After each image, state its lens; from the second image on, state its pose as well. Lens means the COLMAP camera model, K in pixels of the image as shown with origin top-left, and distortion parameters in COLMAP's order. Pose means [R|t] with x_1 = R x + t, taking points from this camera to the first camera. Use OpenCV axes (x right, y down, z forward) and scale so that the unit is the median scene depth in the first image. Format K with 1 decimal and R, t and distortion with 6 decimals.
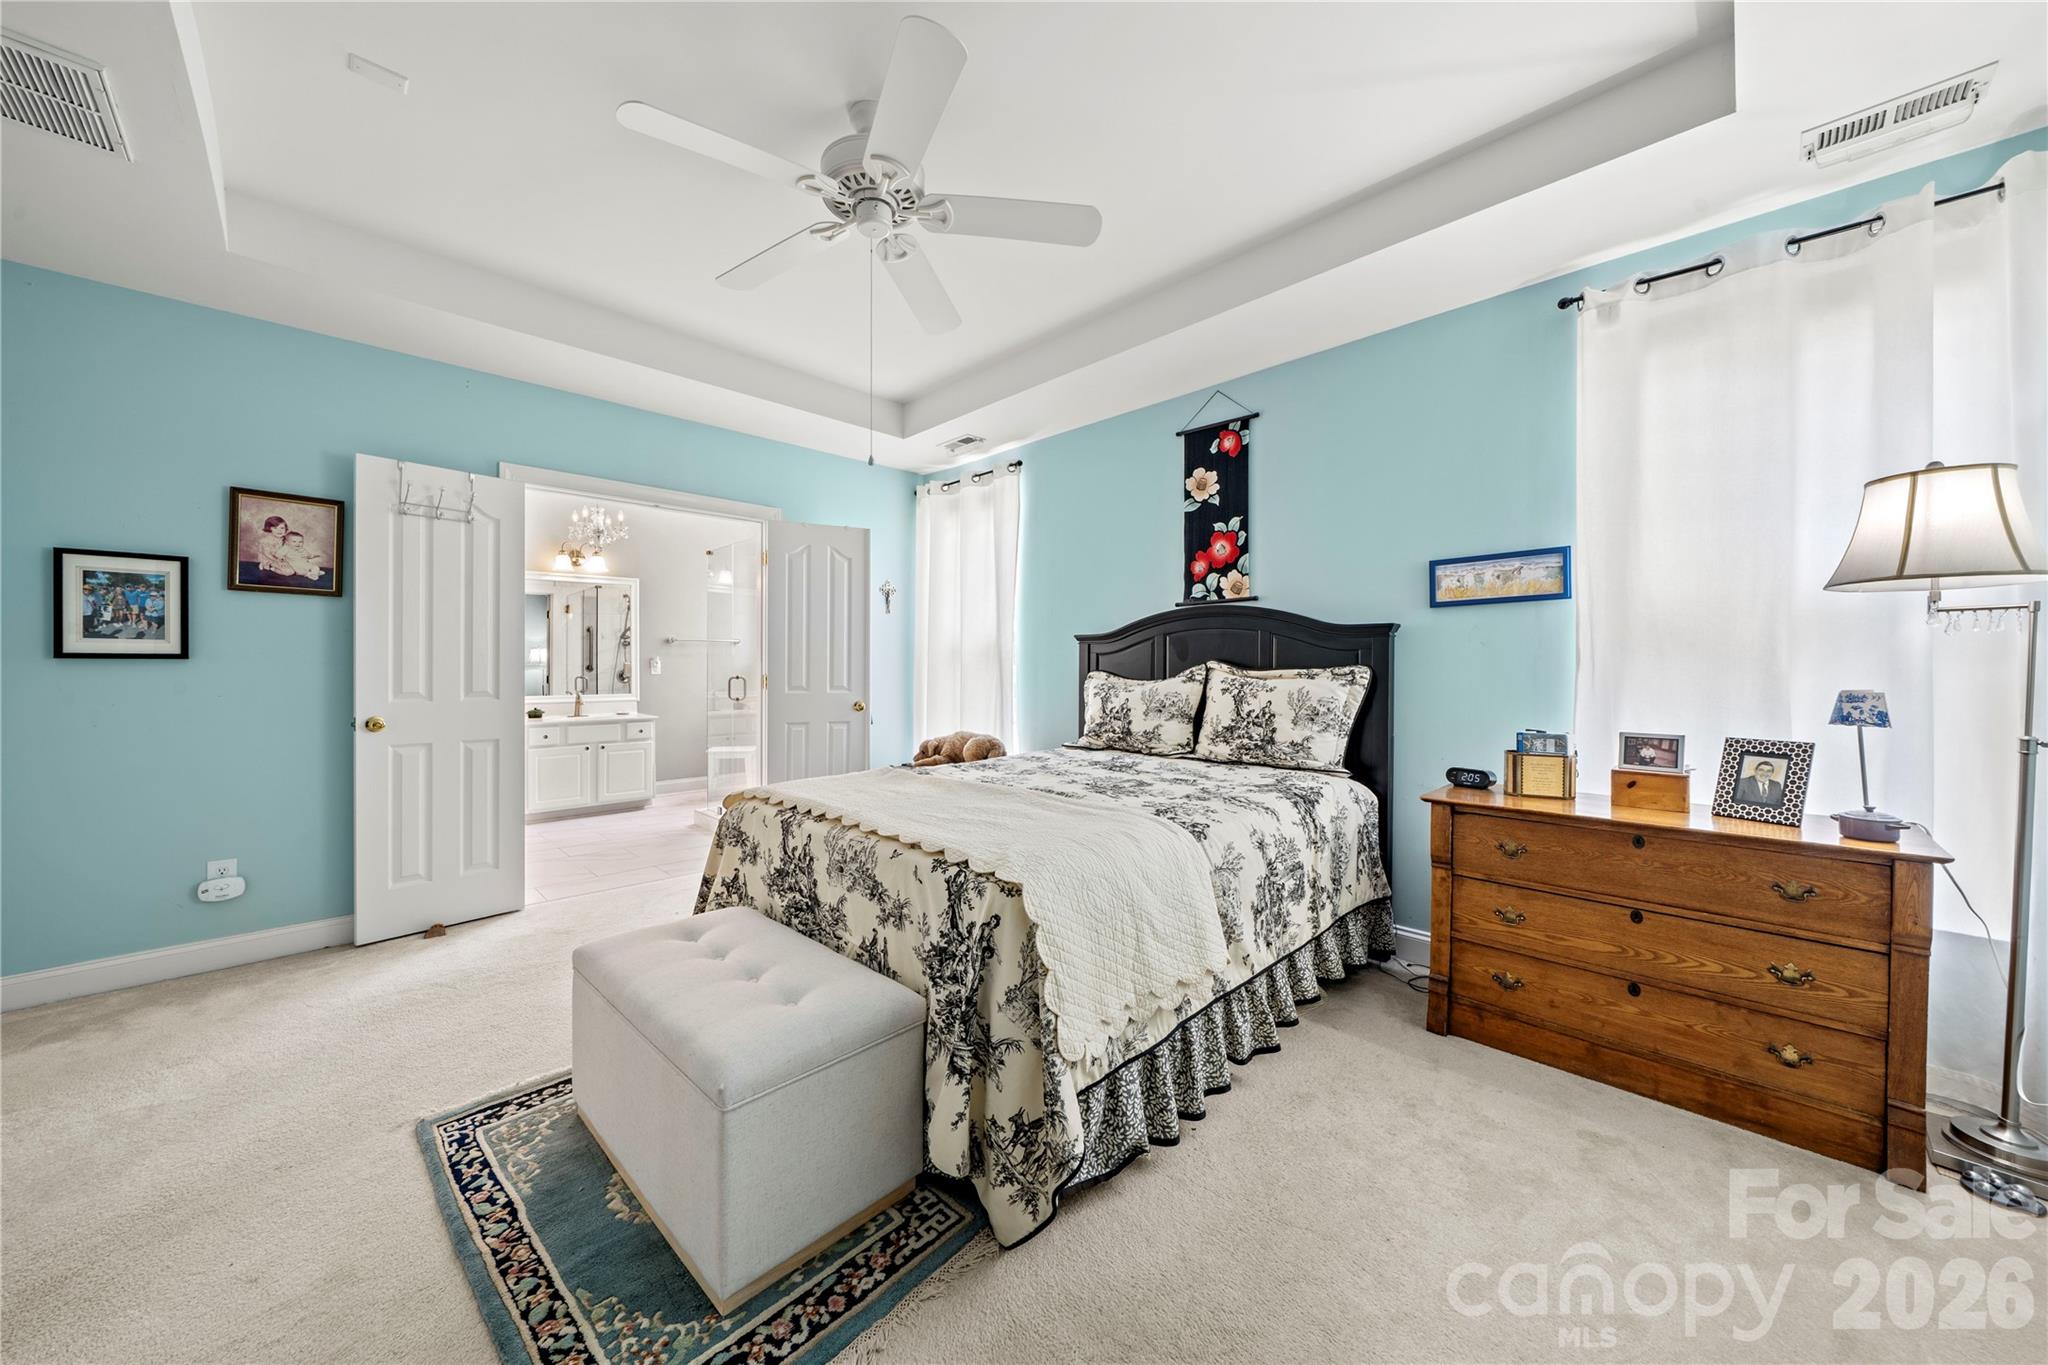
lens RADIAL K [[701.3, 0, 1019.9], [0, 701.3, 671.2], [0, 0, 1]] dist [-0.001771, -0.000019]
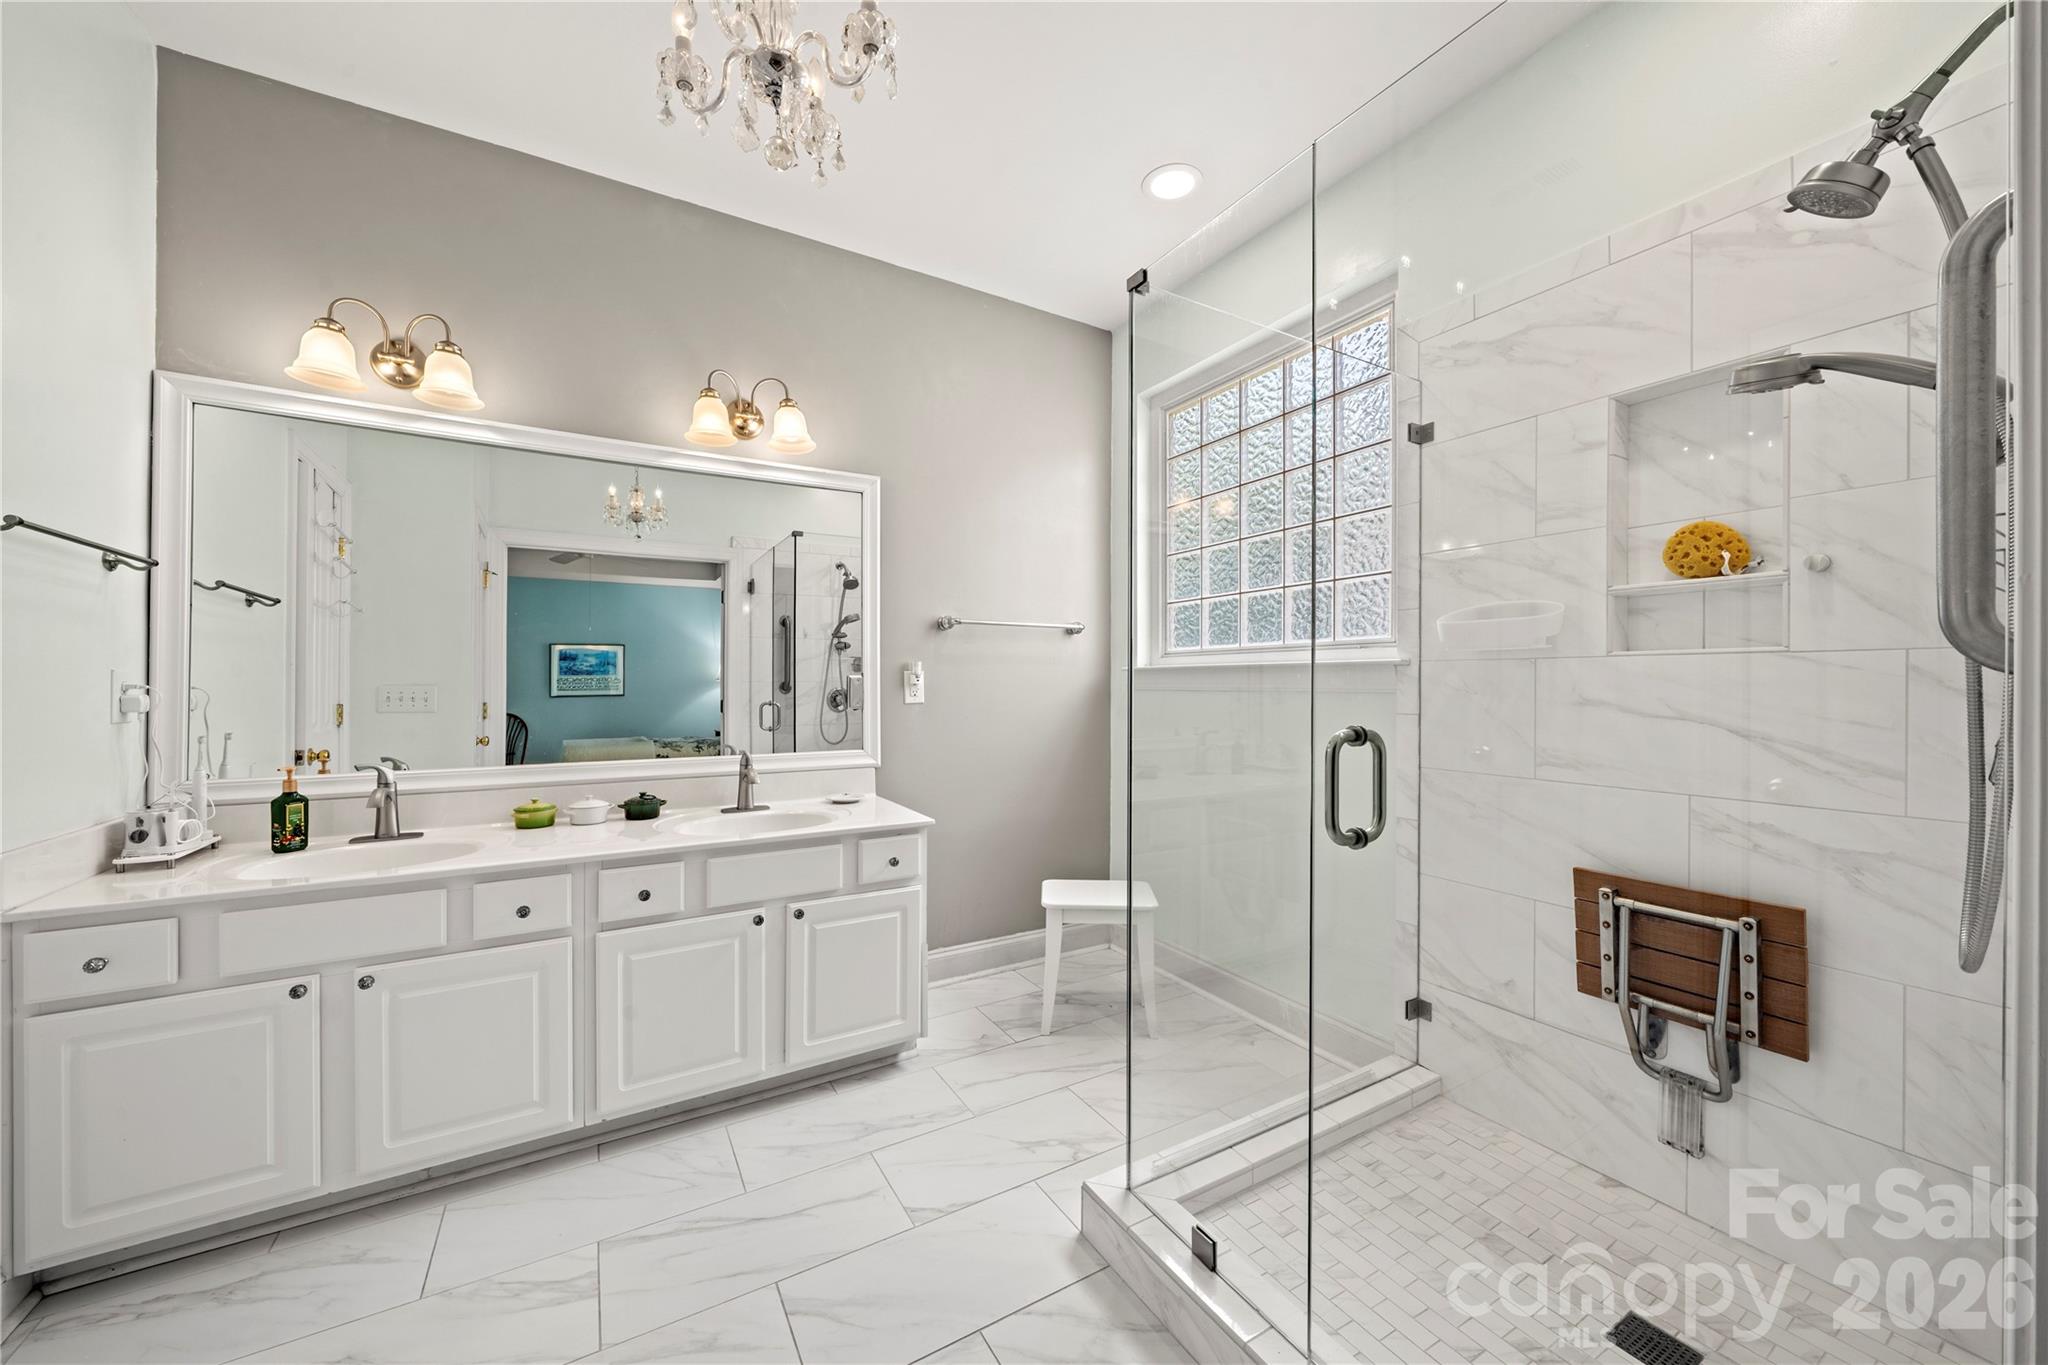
lens RADIAL K [[727.7, 0, 1019.5], [0, 727.7, 687.2], [0, 0, 1]] dist [-0.000256, -0.000089]
pose [[0.967594, 0.000303, -0.252512, -0.642496], [-0.000982, 0.999996, -0.002562, -0.008333], [0.252510, 0.002727, 0.967590, 1.093237]]
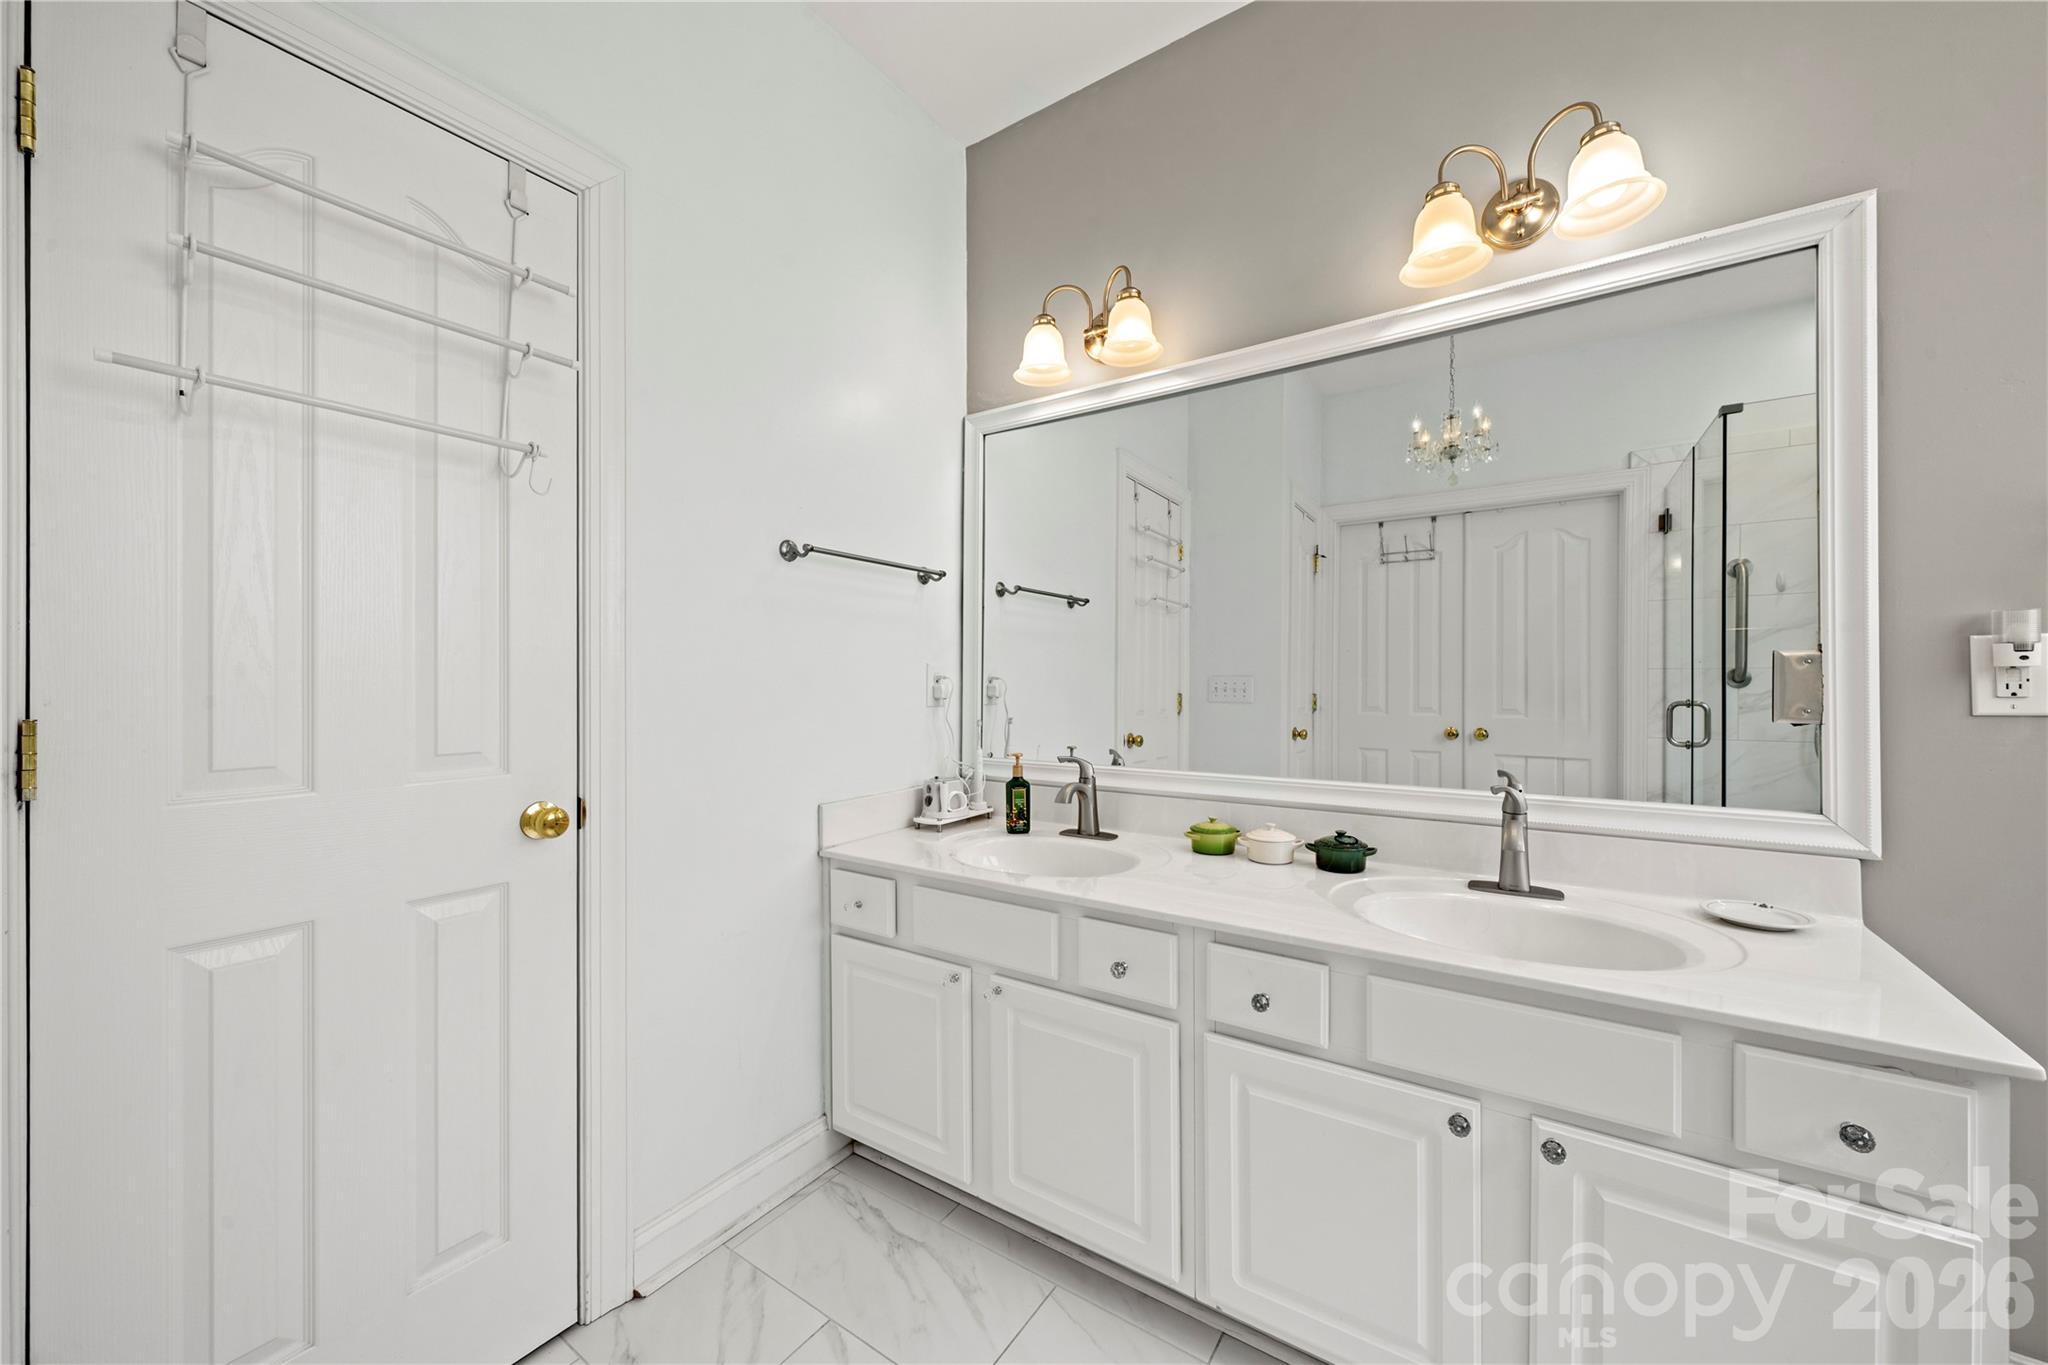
lens RADIAL K [[763.7, 0, 1018.2], [0, 763.7, 677.3], [0, 0, 1]] dist [-0.002576, -0.000293]
pose [[0.180353, -0.003380, -0.983596, -0.712587], [-0.001813, 0.999991, -0.003769, -0.006819], [0.983600, 0.002463, 0.180346, 1.363028]]
